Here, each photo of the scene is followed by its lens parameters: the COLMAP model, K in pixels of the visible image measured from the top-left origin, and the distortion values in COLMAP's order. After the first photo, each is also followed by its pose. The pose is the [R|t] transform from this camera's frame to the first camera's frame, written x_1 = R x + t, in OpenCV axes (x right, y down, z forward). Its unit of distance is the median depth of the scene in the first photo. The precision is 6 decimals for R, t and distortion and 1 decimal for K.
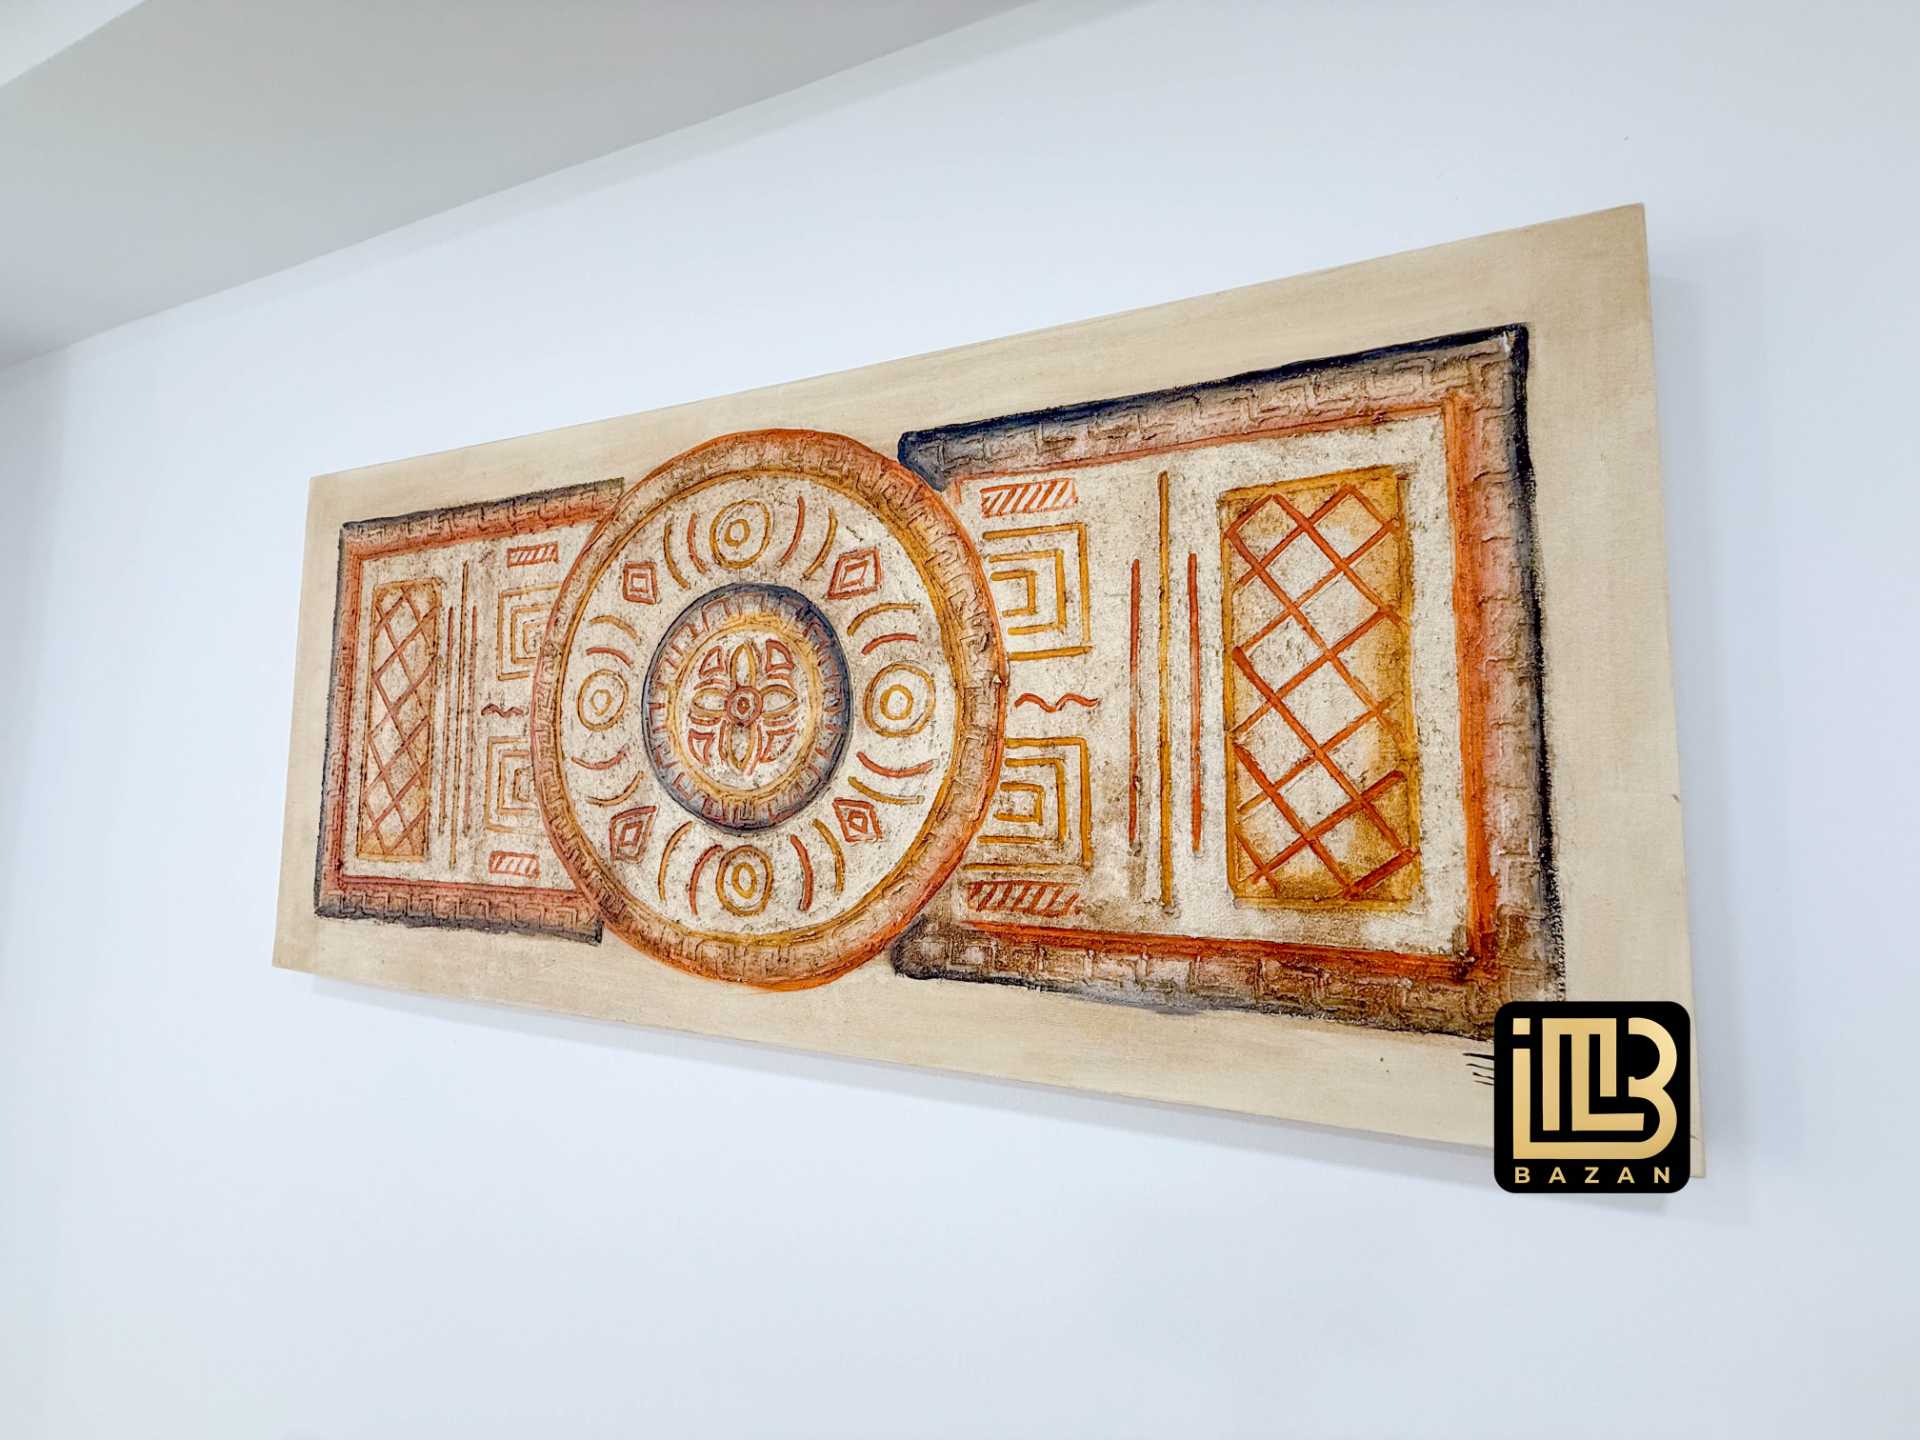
lens RADIAL K [[766.1, 0, 960.9], [0, 766.1, 715.3], [0, 0, 1]] dist [-0.000122, 0.000057]
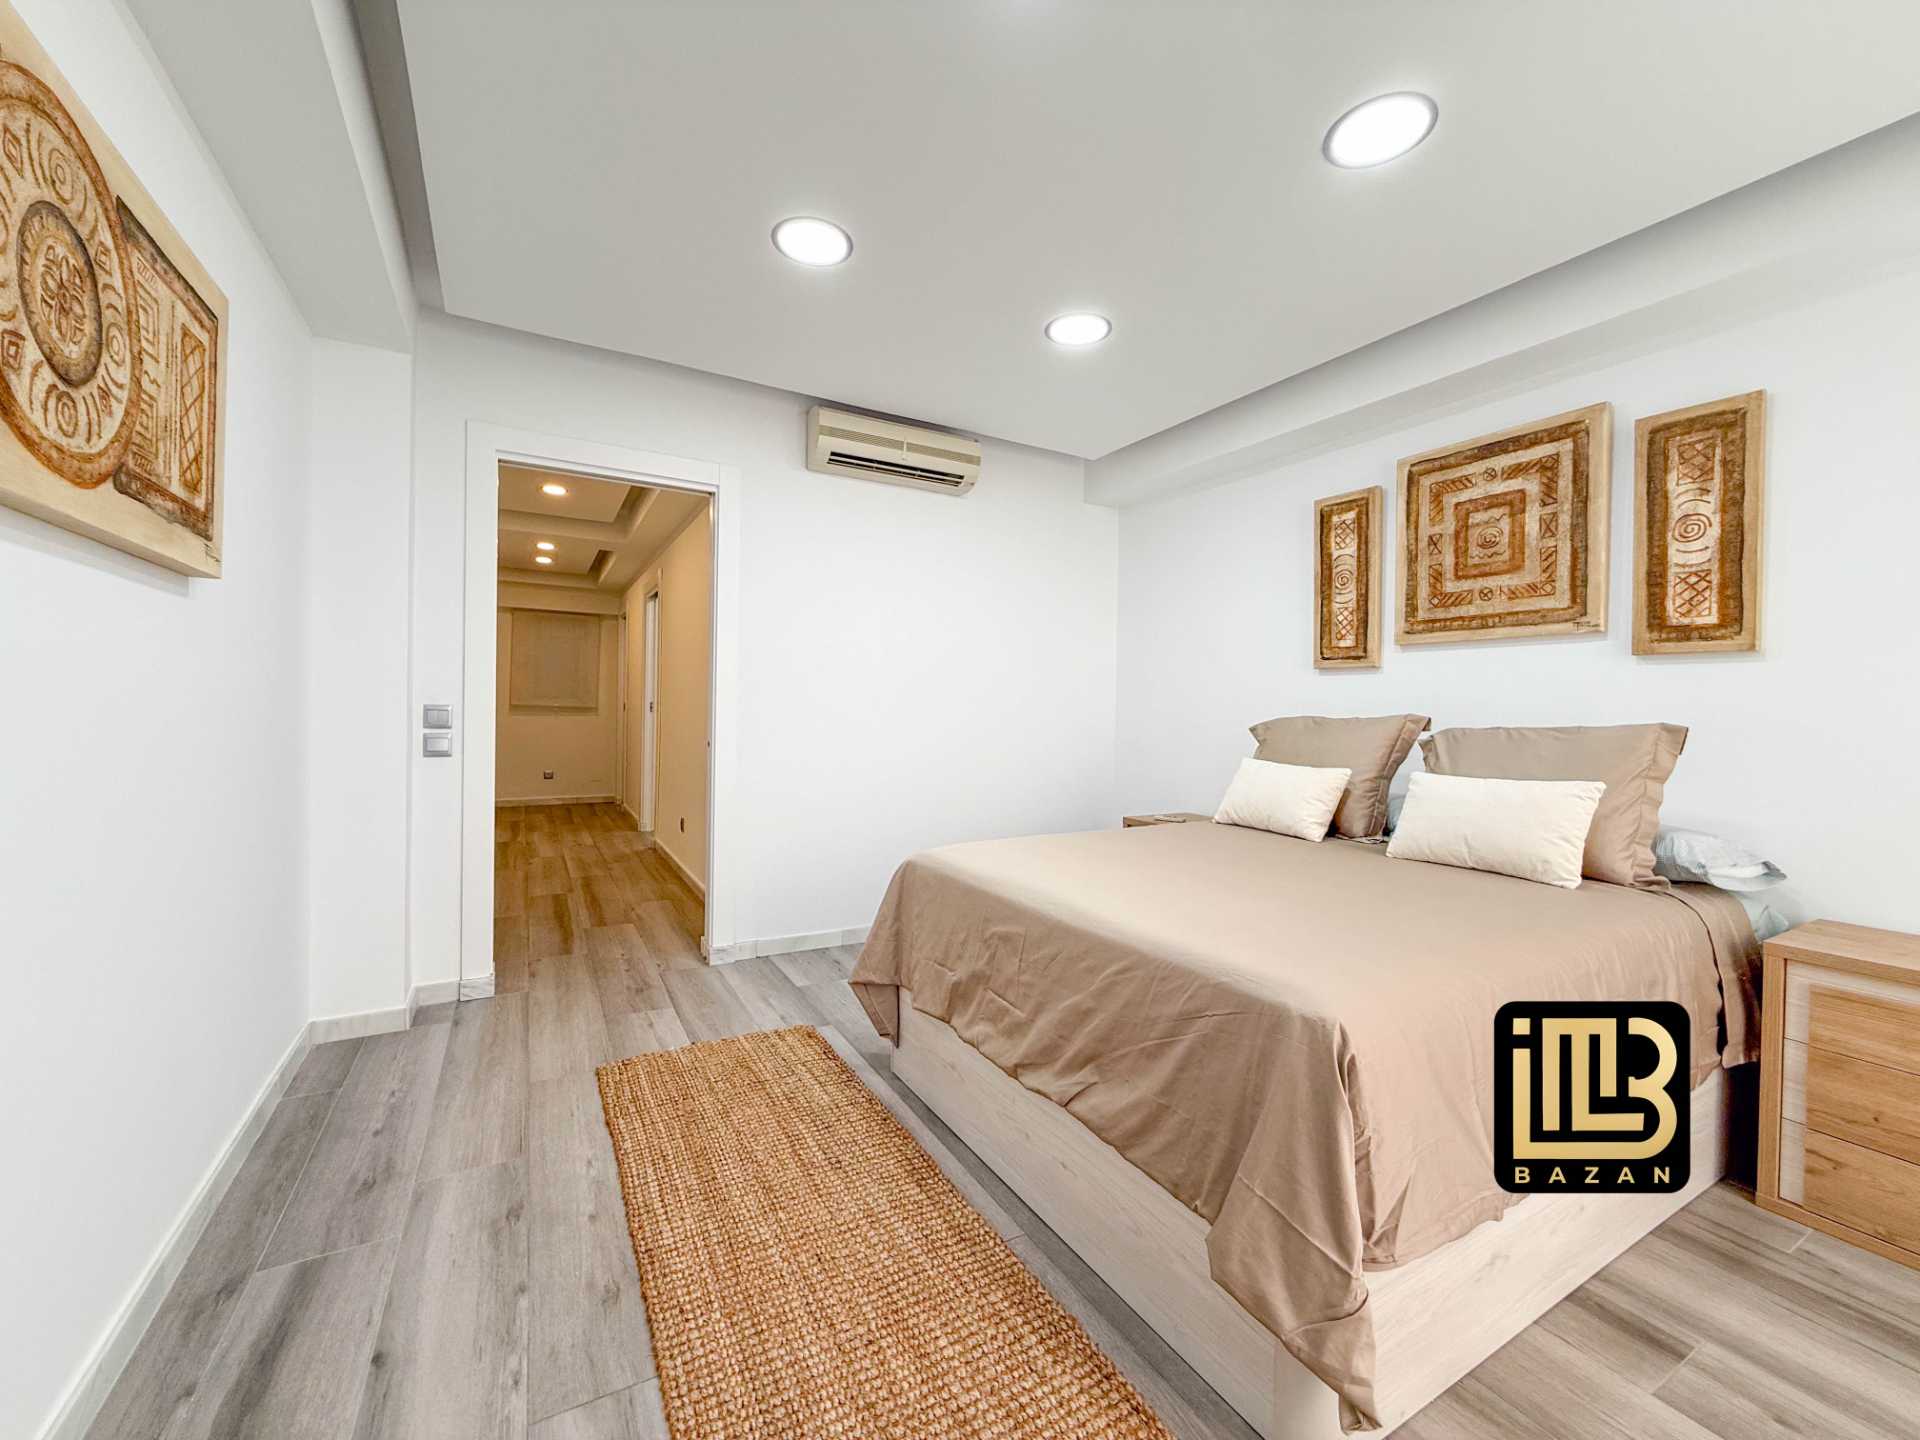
lens RADIAL K [[766.1, 0, 959.5], [0, 766.1, 720.4], [0, 0, 1]] dist [-0.000122, 0.000057]
pose [[-0.773986, -0.029727, 0.632505, -2.624200], [-0.080127, 0.995466, -0.051264, 0.749224], [-0.628113, -0.090358, -0.772858, 0.978018]]
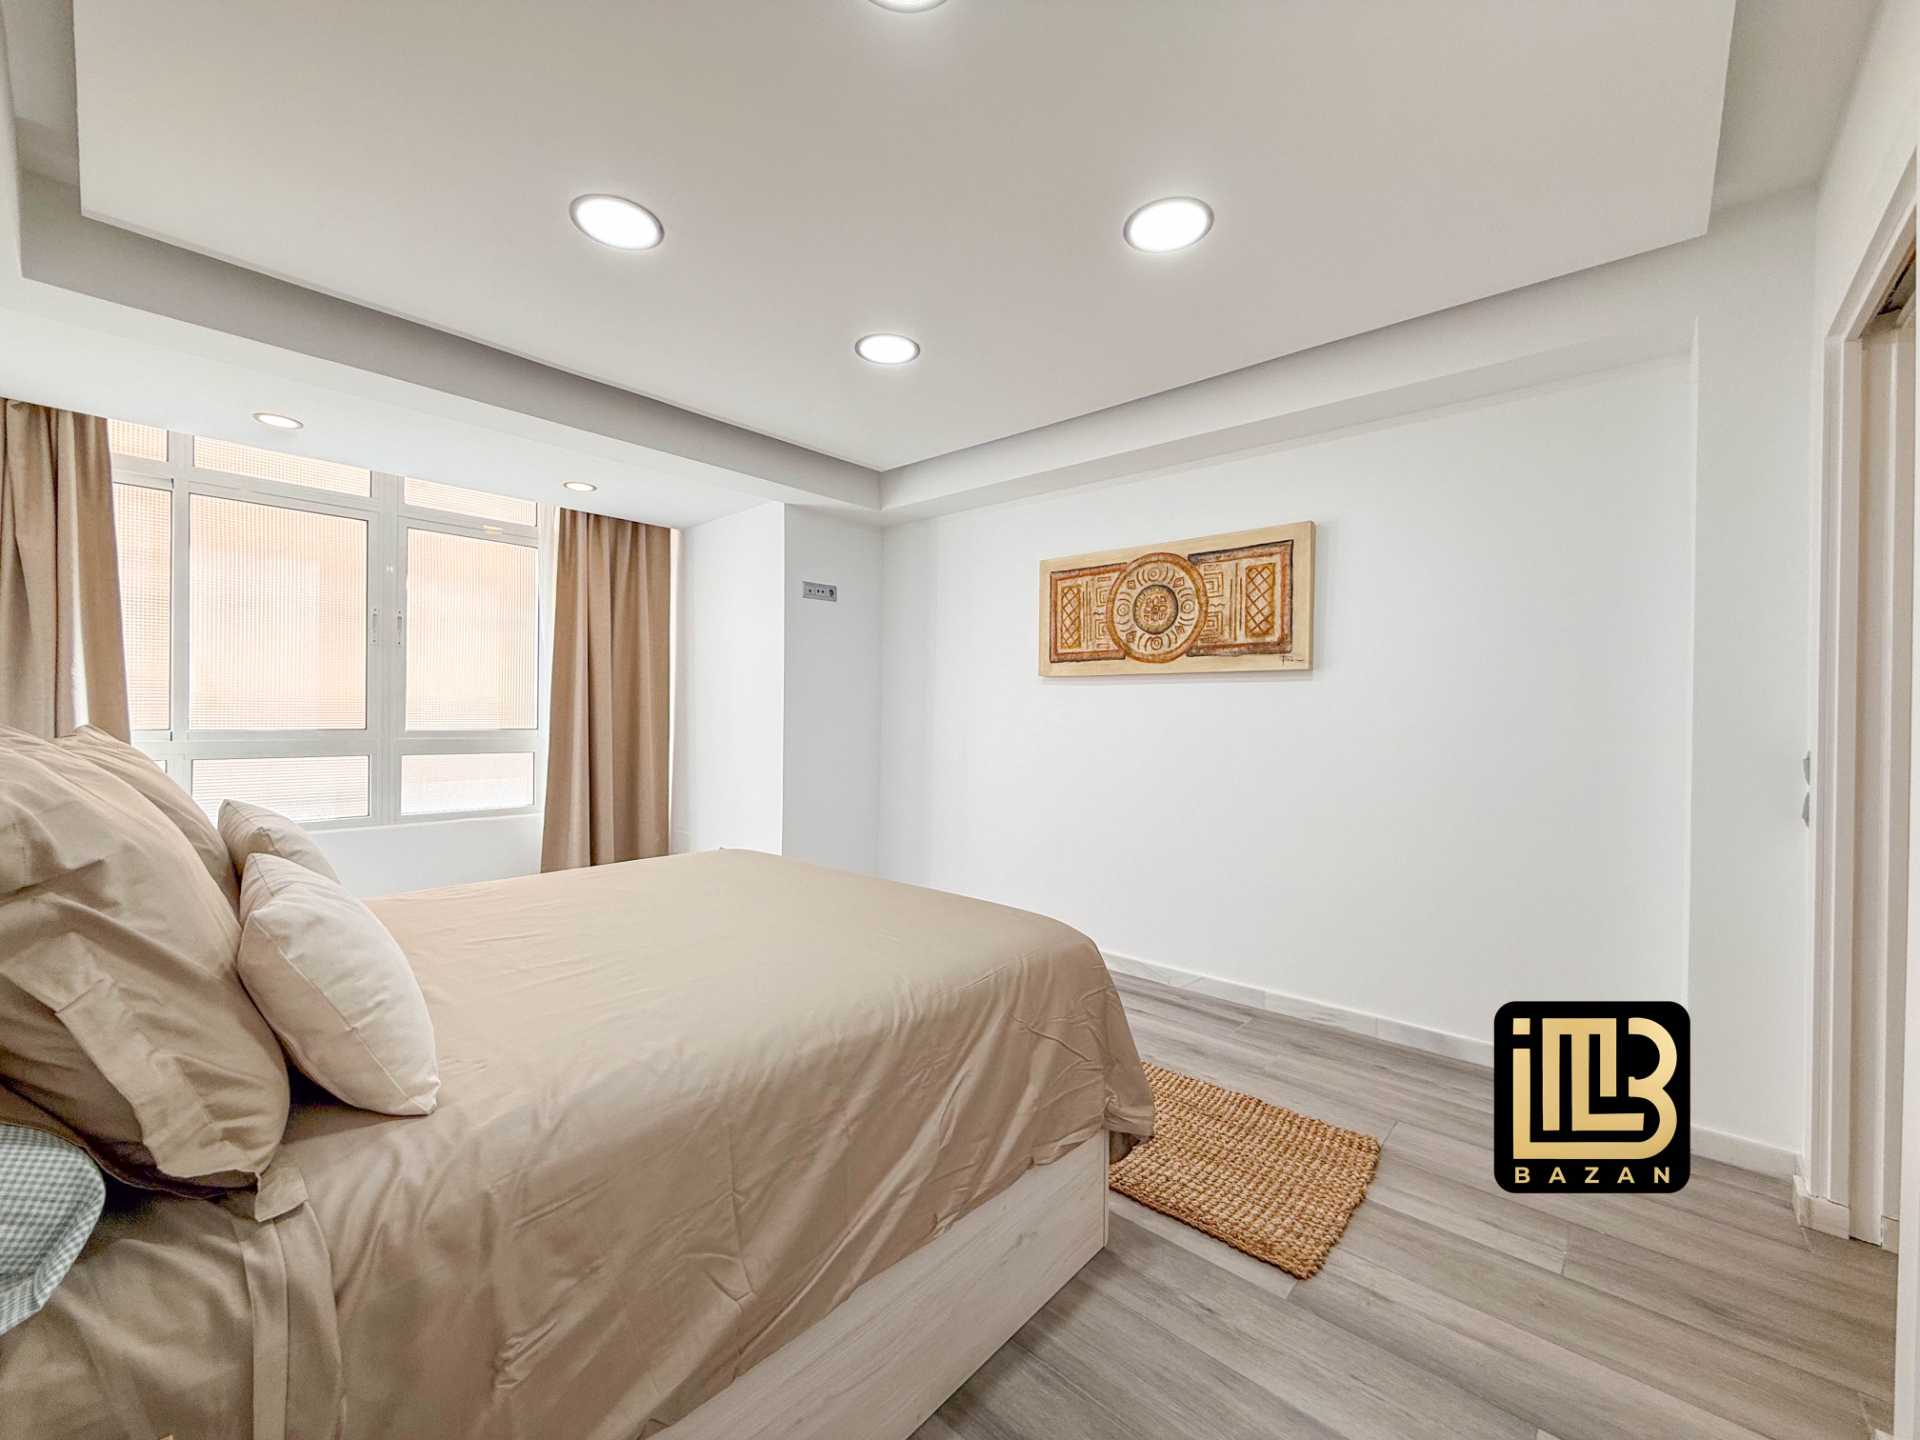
lens RADIAL K [[766.1, 0, 961.5], [0, 766.1, 720.1], [0, 0, 1]] dist [-0.000122, 0.000057]
pose [[0.935932, 0.007471, -0.352102, 0.299851], [0.024597, 0.995947, 0.086514, 0.244511], [0.351321, -0.089631, 0.931955, -4.197856]]
